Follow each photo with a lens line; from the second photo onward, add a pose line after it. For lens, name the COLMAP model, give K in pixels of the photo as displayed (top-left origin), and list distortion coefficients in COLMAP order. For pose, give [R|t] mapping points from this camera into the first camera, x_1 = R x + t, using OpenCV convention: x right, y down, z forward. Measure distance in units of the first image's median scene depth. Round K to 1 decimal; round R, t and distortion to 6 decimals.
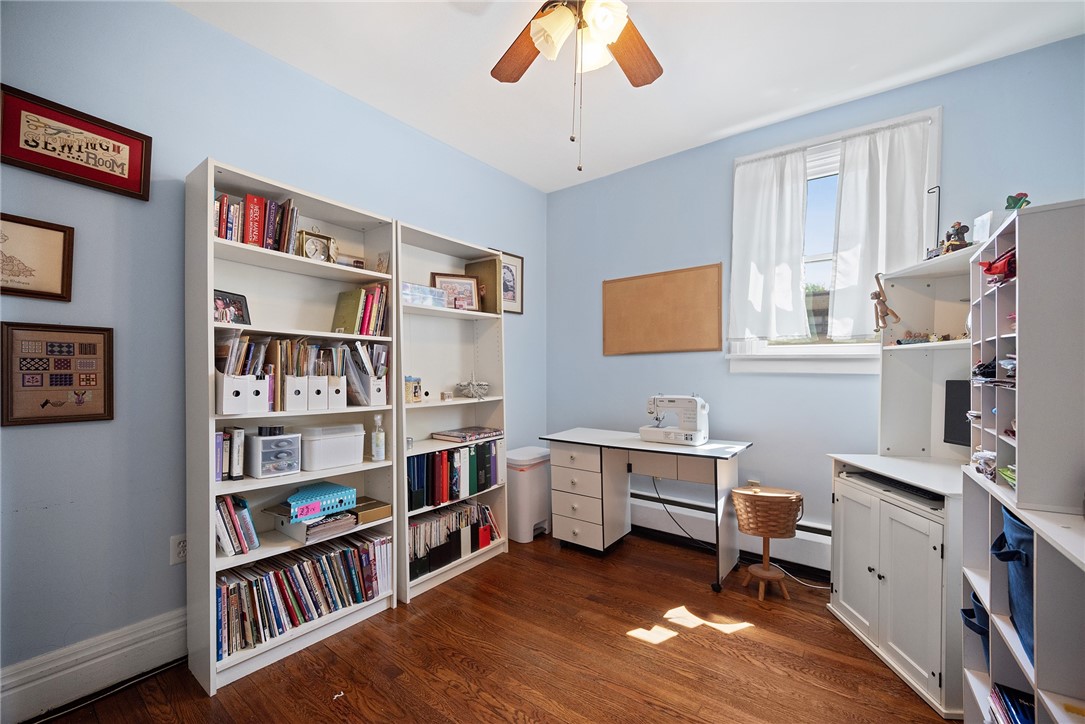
lens RADIAL K [[430.5, 0, 538.7], [0, 430.5, 370.9], [0, 0, 1]] dist [-0.000487, 0.000689]
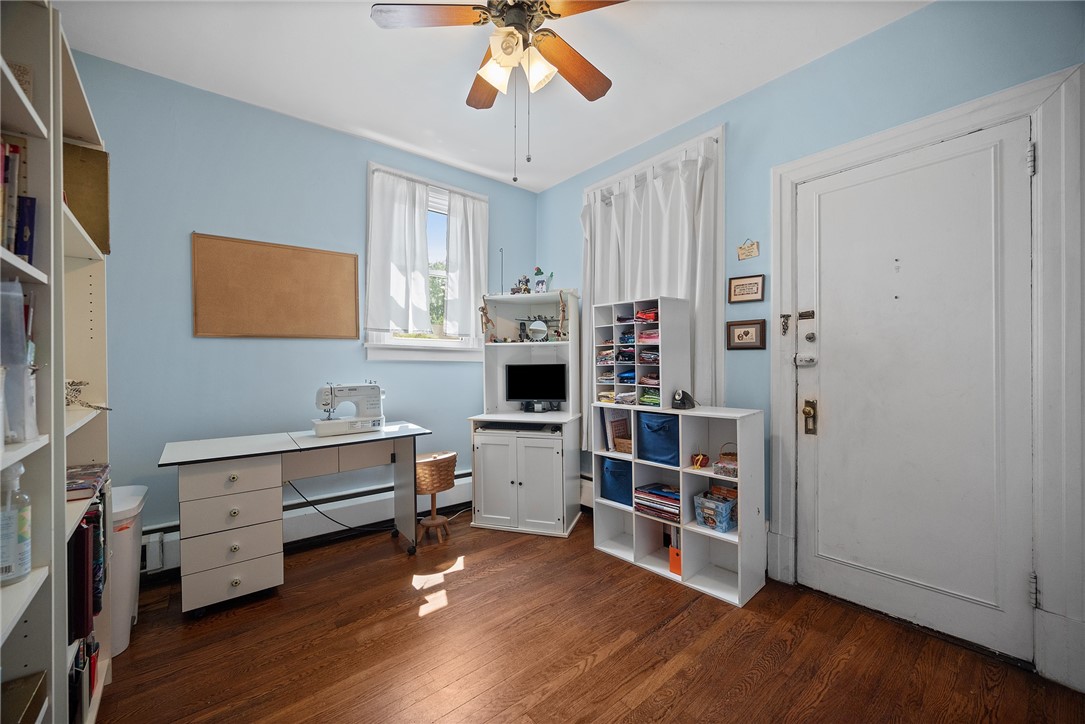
lens RADIAL K [[430.5, 0, 544.0], [0, 430.5, 362.9], [0, 0, 1]] dist [-0.000487, 0.000689]
pose [[0.239263, -0.003811, 0.970947, -0.595826], [0.001341, 0.999993, 0.003594, 0.008028], [-0.970954, 0.000442, 0.239266, 0.398165]]
